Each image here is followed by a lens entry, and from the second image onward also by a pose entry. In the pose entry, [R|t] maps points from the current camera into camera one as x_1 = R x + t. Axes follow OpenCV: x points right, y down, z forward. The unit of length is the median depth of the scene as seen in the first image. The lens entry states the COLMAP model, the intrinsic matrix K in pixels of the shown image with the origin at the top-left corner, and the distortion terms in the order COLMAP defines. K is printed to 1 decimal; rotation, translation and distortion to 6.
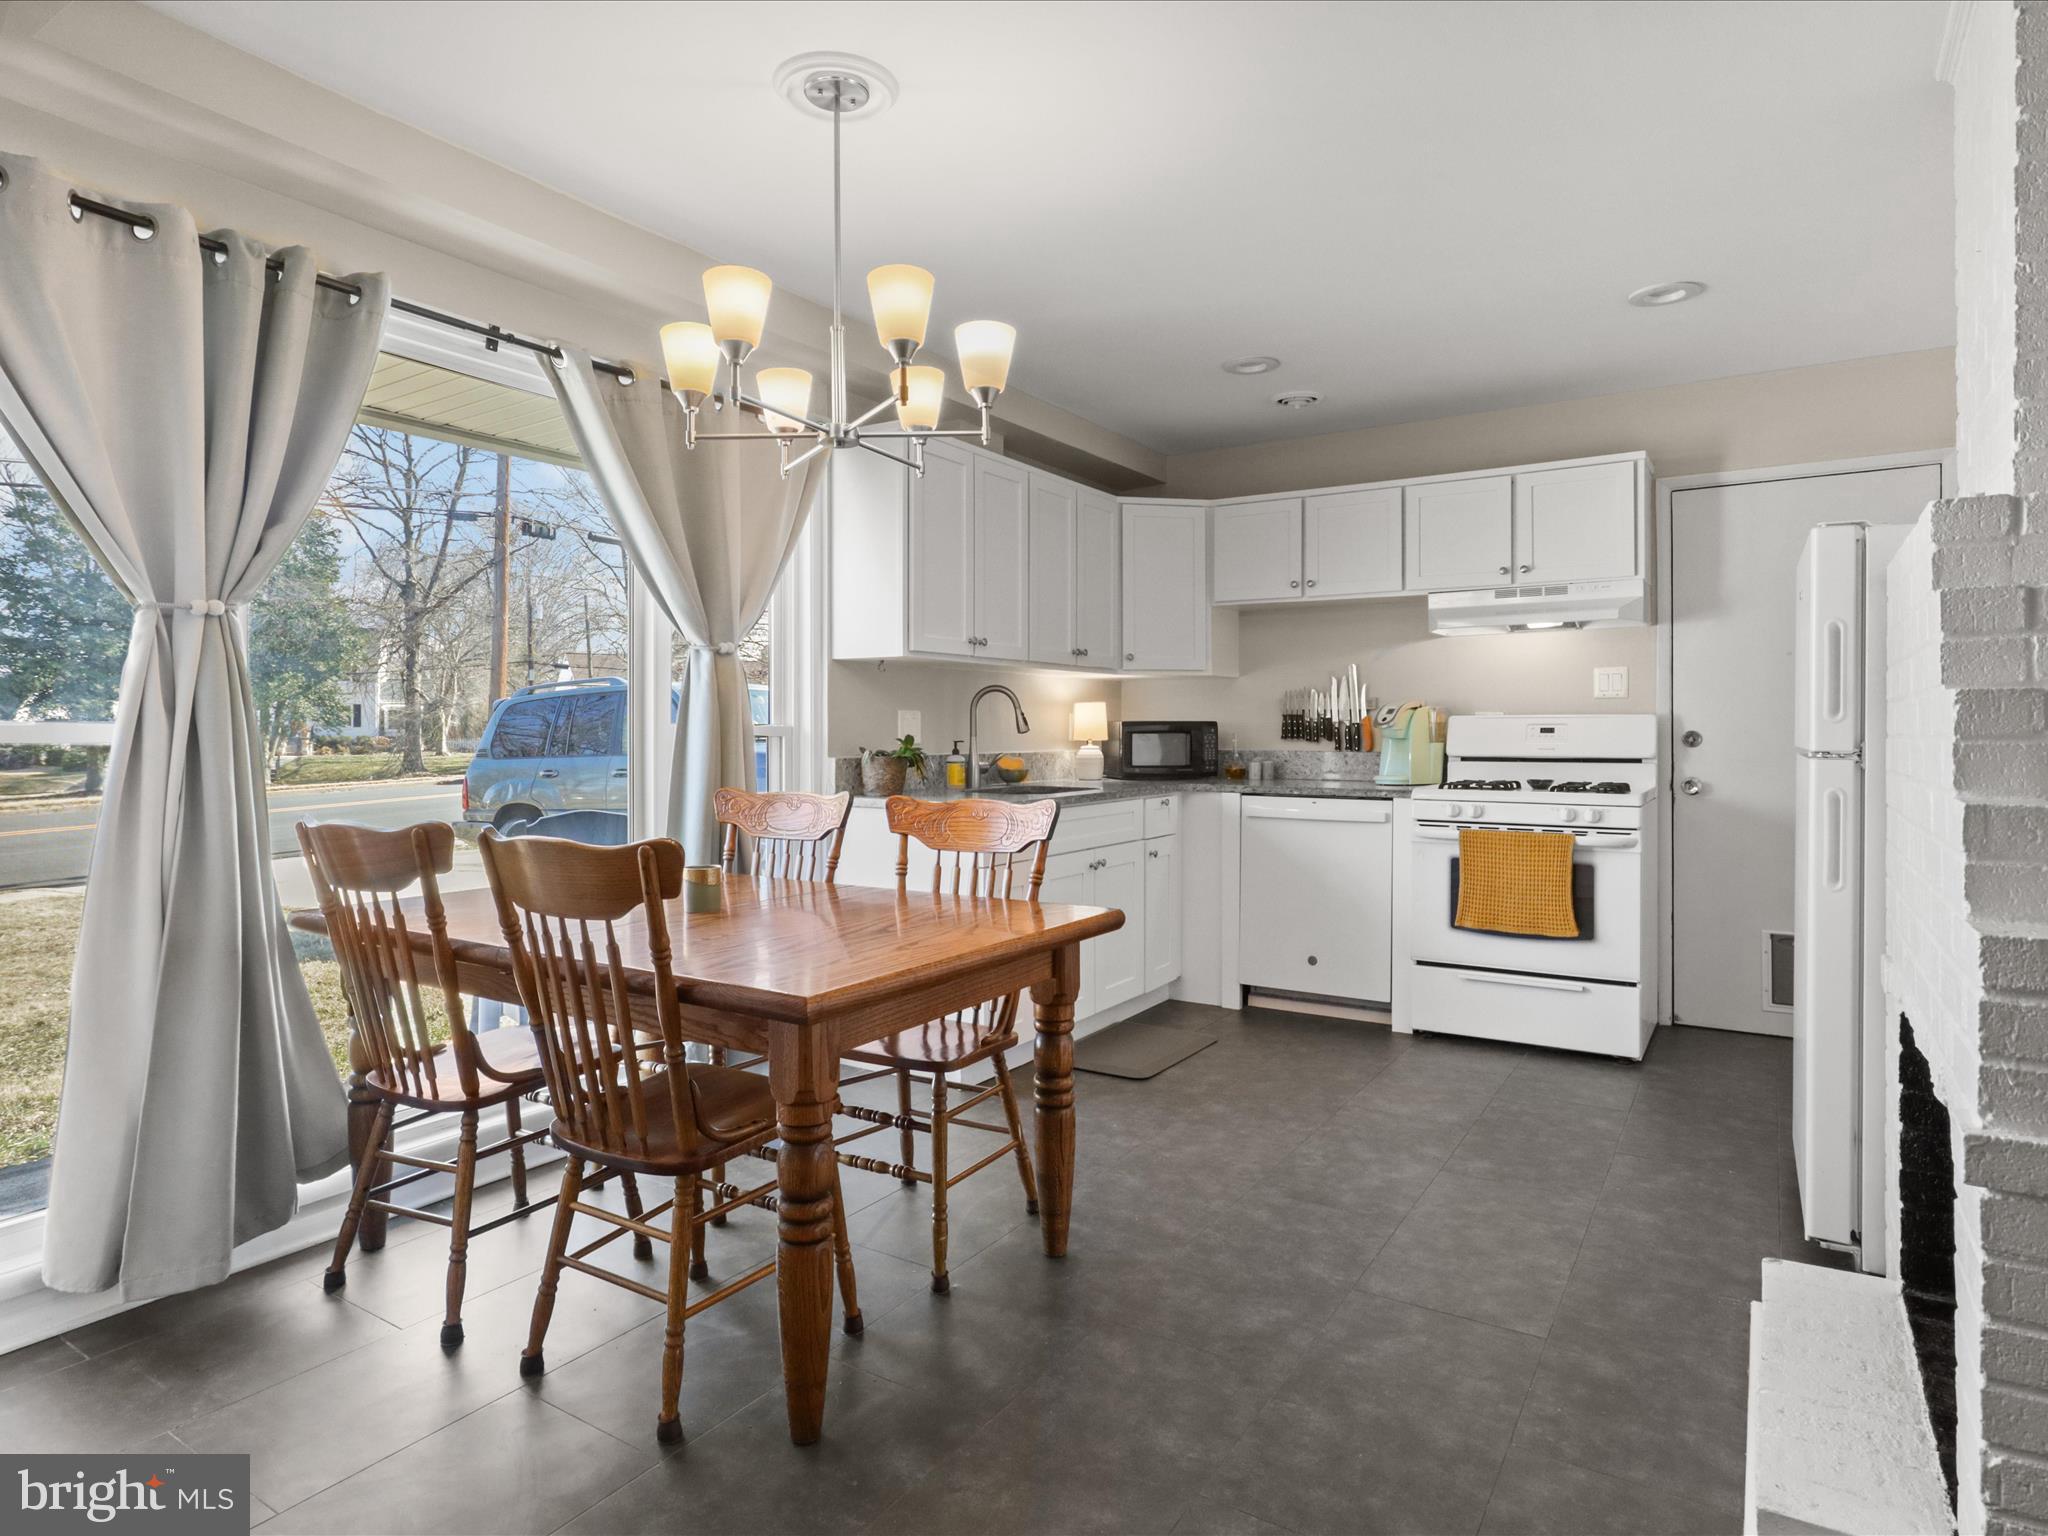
lens RADIAL K [[1181.4, 0, 1024.2], [0, 1181.4, 732.9], [0, 0, 1]] dist [-0.016032, 0.003313]
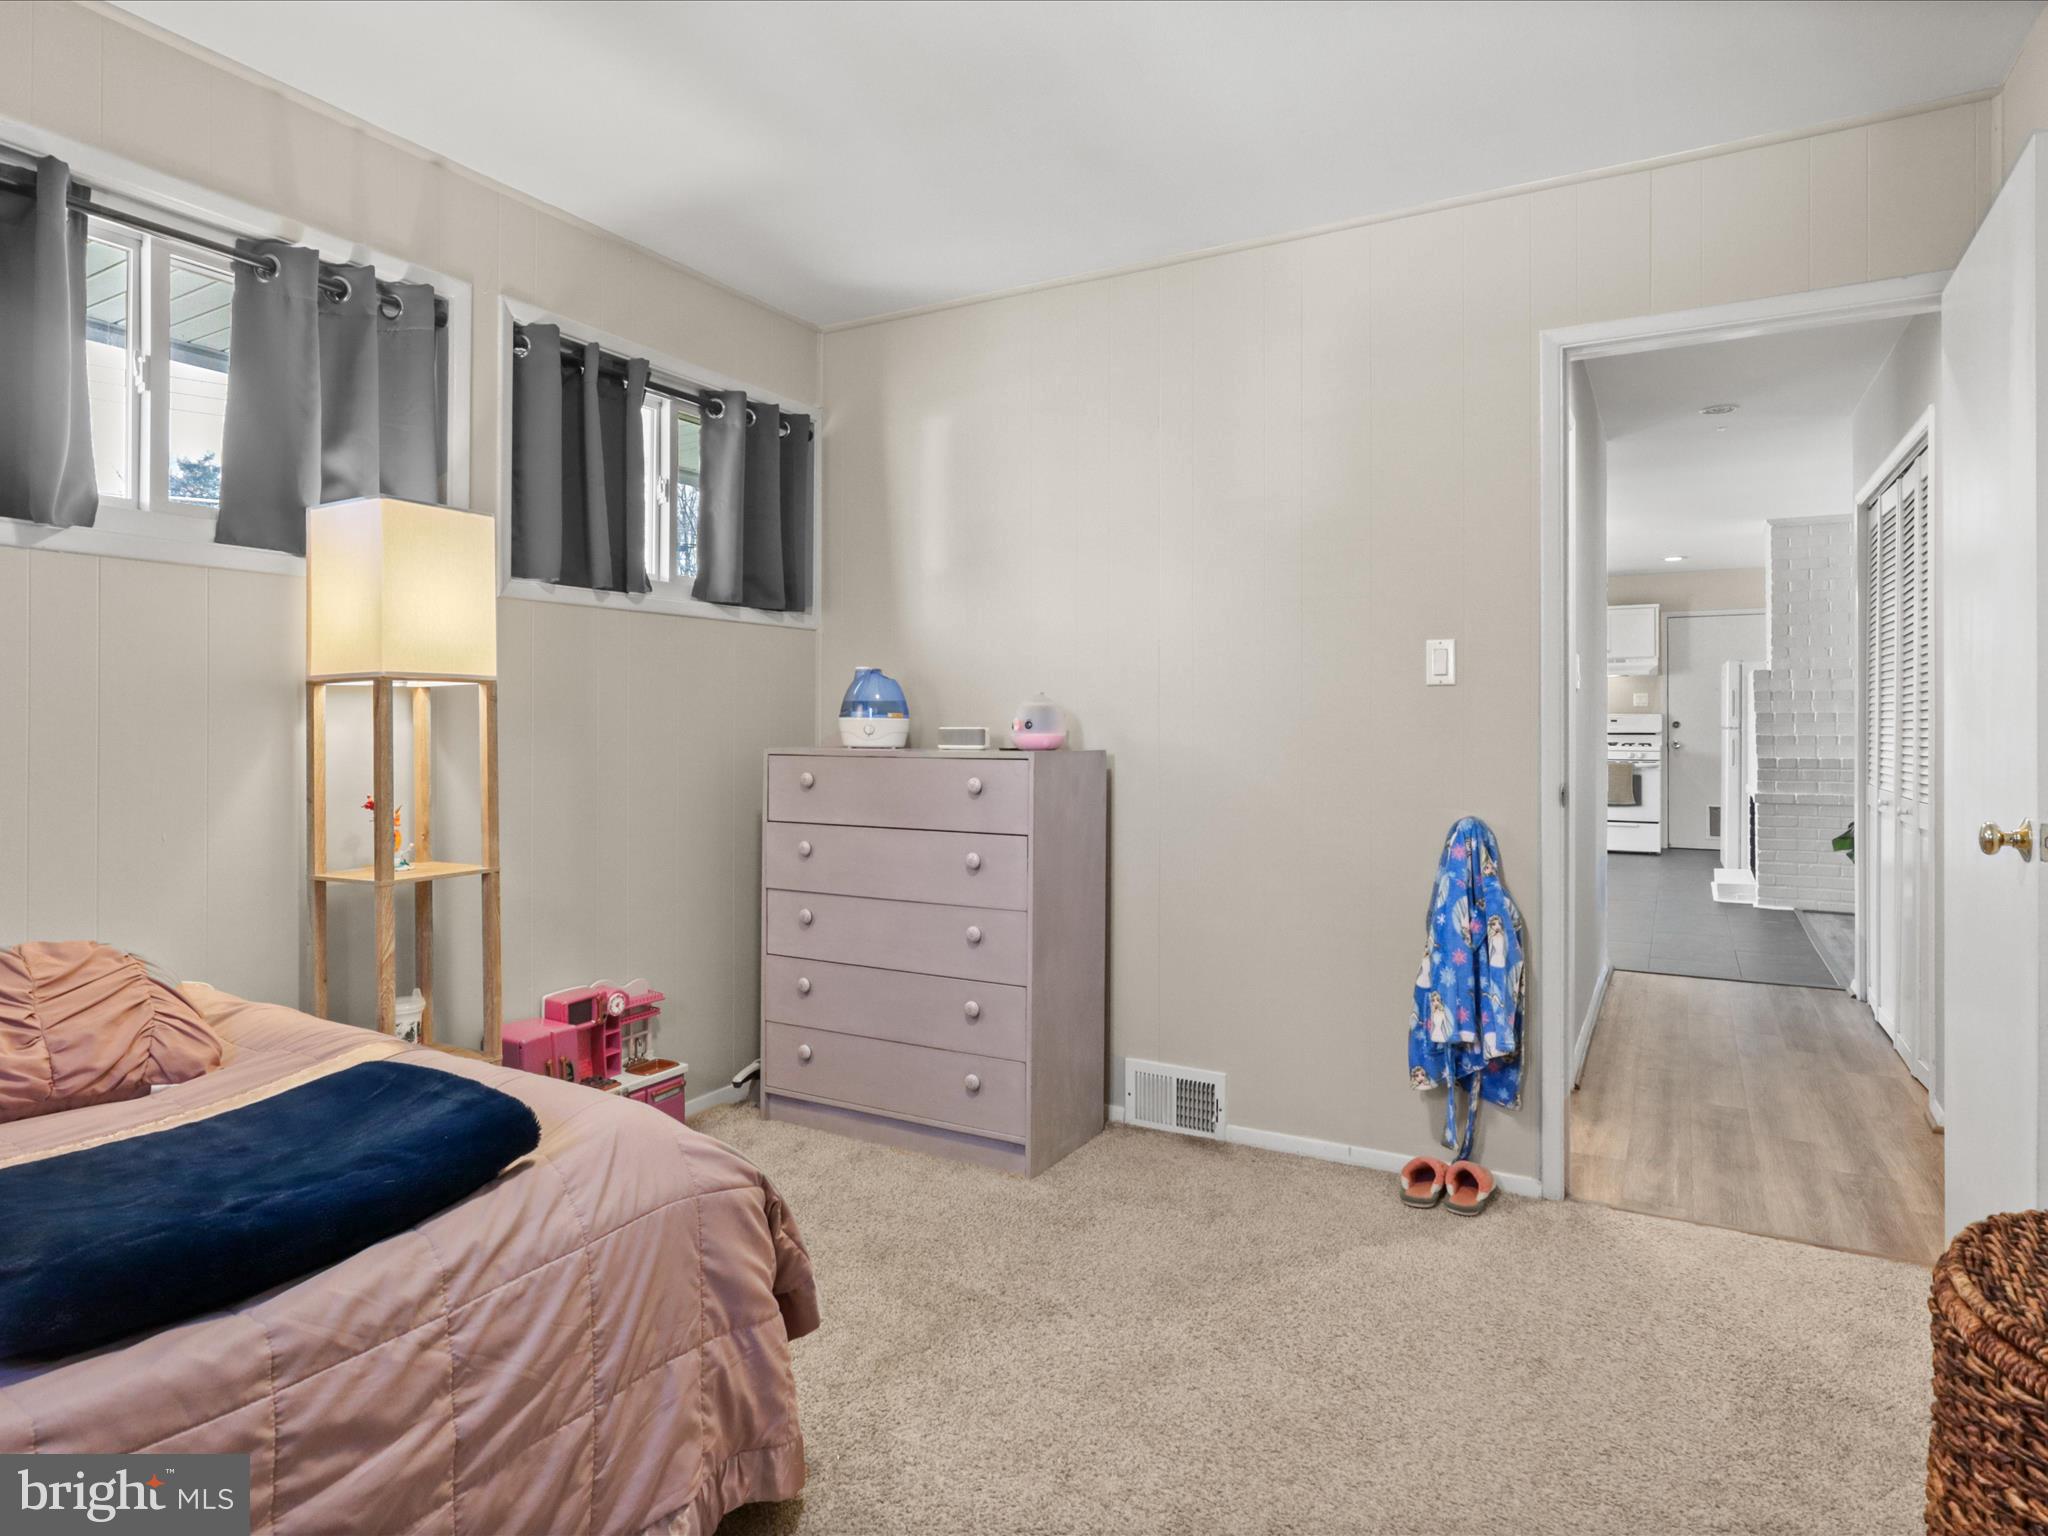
lens RADIAL K [[1181.4, 0, 1024.2], [0, 1181.4, 732.9], [0, 0, 1]] dist [-0.016032, 0.003313]
pose [[0.998425, -0.002277, 0.056051, -0.847087], [0.001993, 0.999985, 0.005124, 0.007167], [-0.056062, -0.005005, 0.998415, -1.244412]]
